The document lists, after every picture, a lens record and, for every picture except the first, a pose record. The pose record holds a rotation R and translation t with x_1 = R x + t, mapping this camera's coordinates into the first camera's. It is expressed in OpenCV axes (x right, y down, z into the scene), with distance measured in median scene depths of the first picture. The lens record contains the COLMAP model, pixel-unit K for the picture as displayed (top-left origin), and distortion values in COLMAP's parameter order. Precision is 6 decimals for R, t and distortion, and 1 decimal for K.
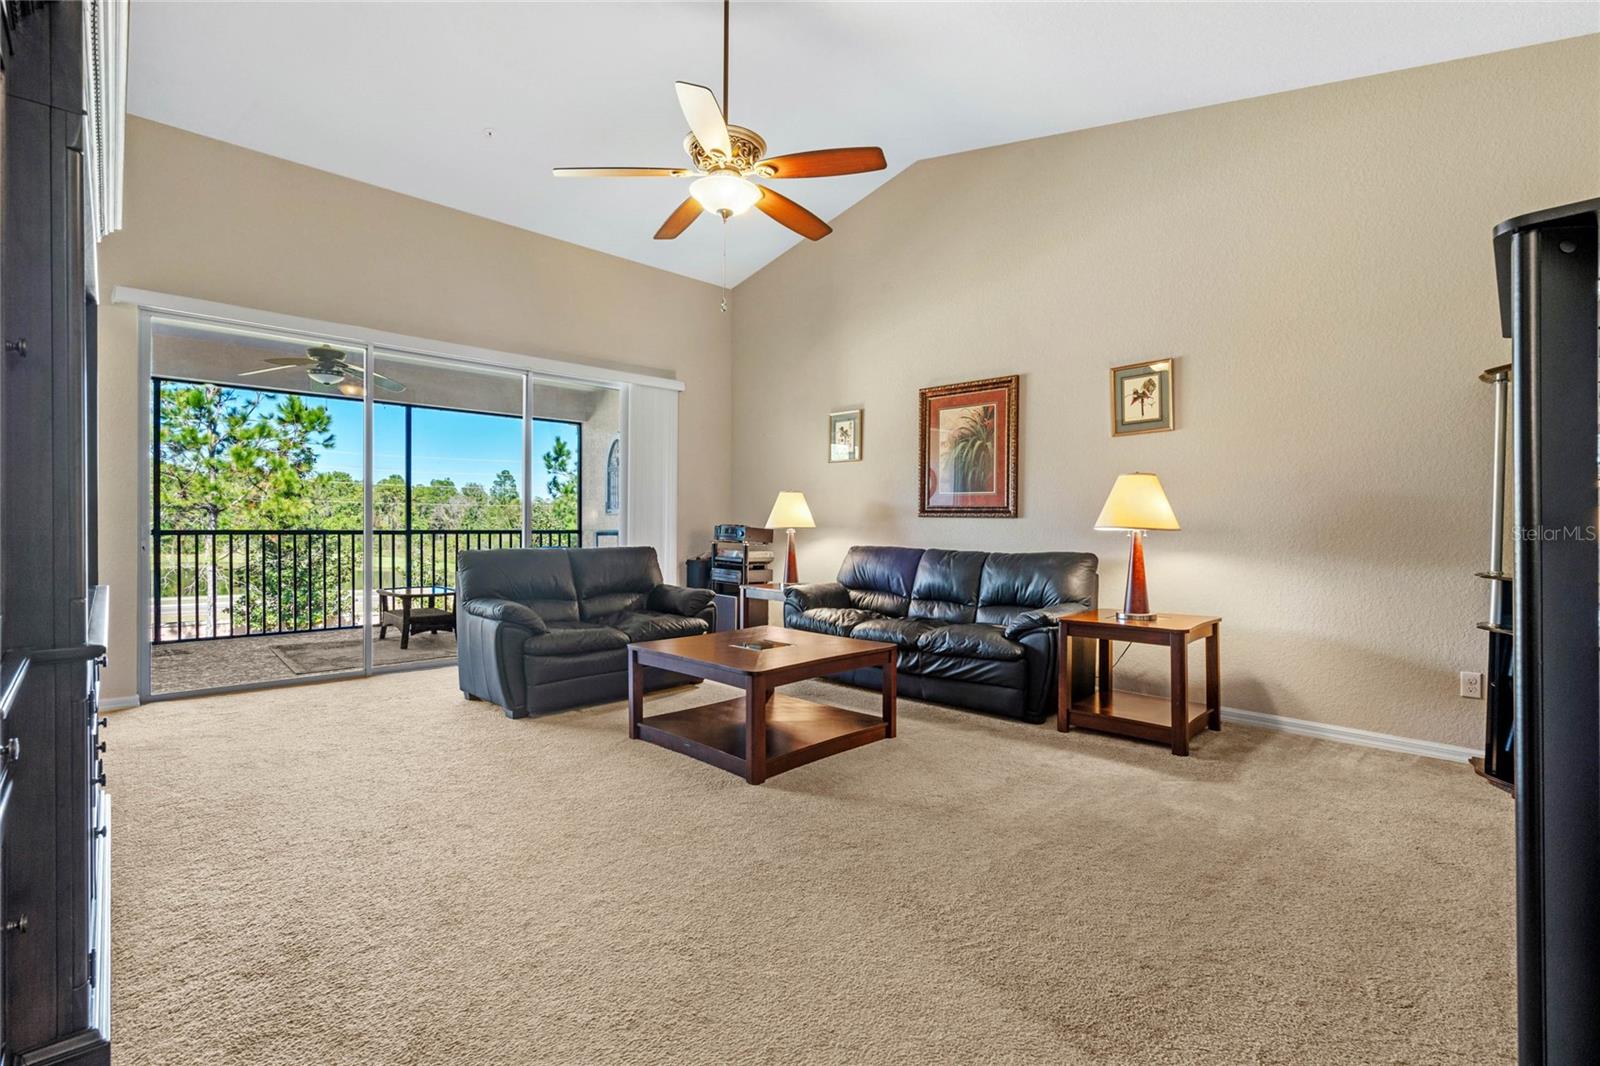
lens RADIAL K [[735.3, 0, 800.0], [0, 735.3, 533.0], [0, 0, 1]] dist [-0.000862, -0.000128]
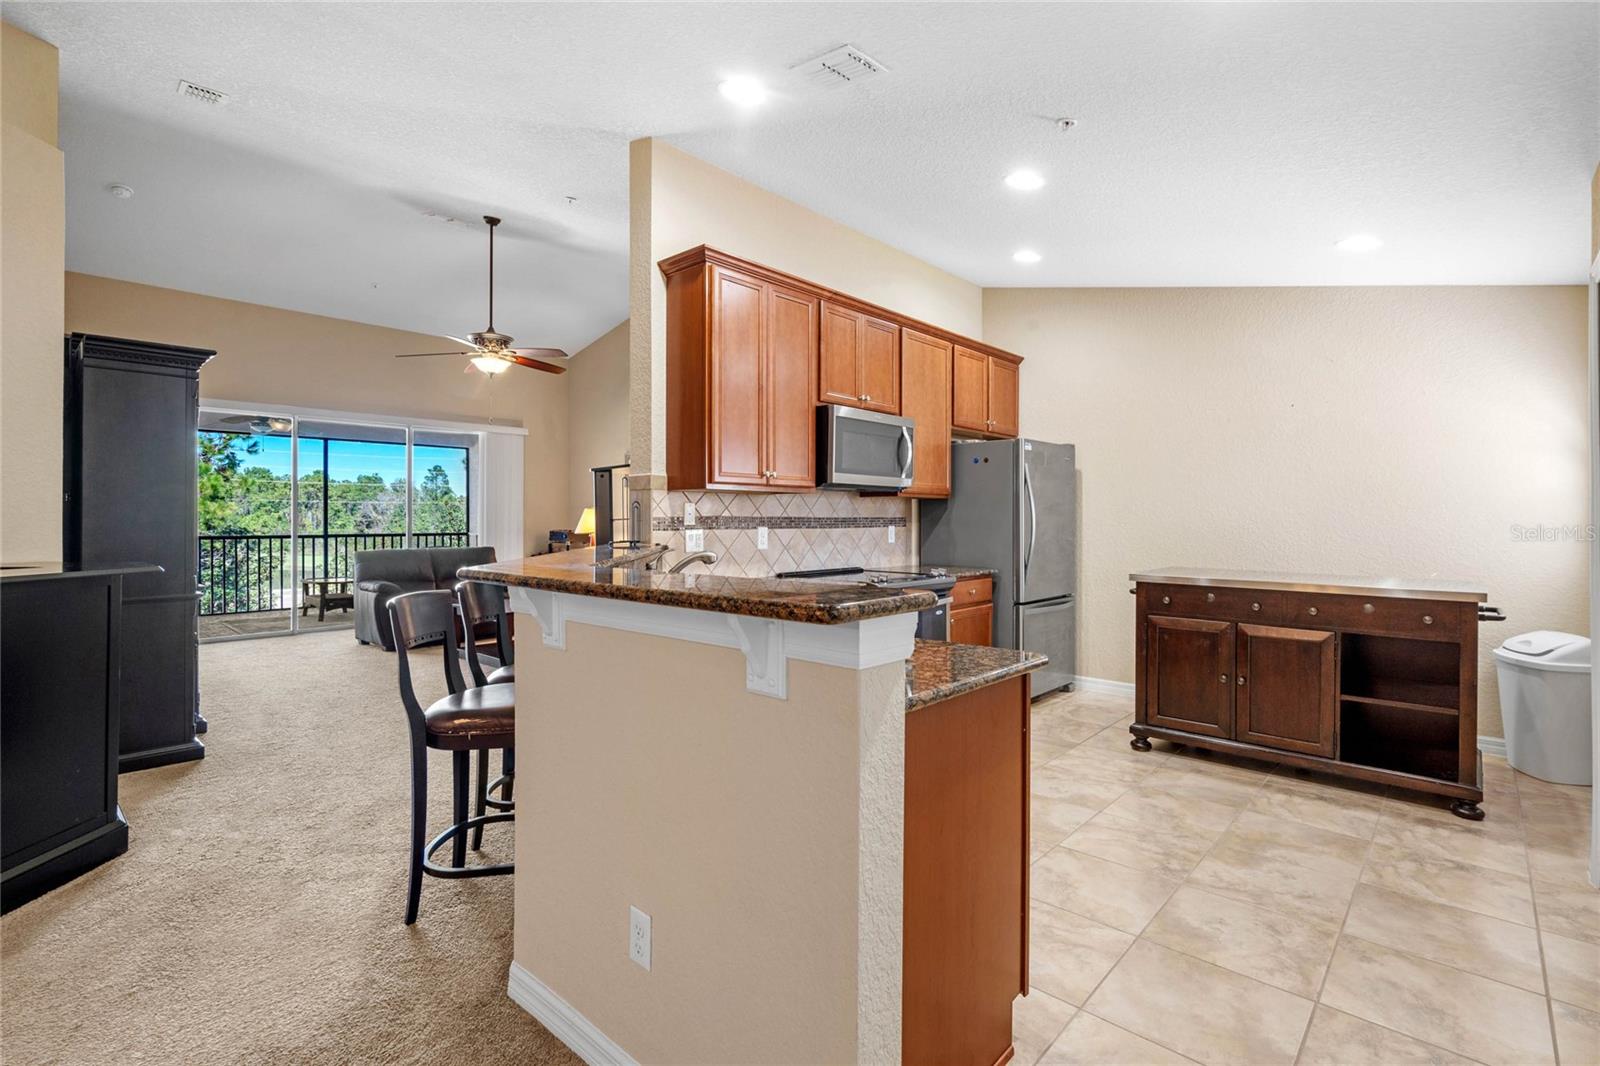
lens RADIAL K [[740.4, 0, 796.0], [0, 740.4, 523.7], [0, 0, 1]] dist [-0.000175, -0.000062]
pose [[0.997638, -0.004117, 0.068570, 0.206406], [0.004555, 0.999970, -0.006241, -0.011168], [-0.068542, 0.006539, 0.997627, -0.361486]]
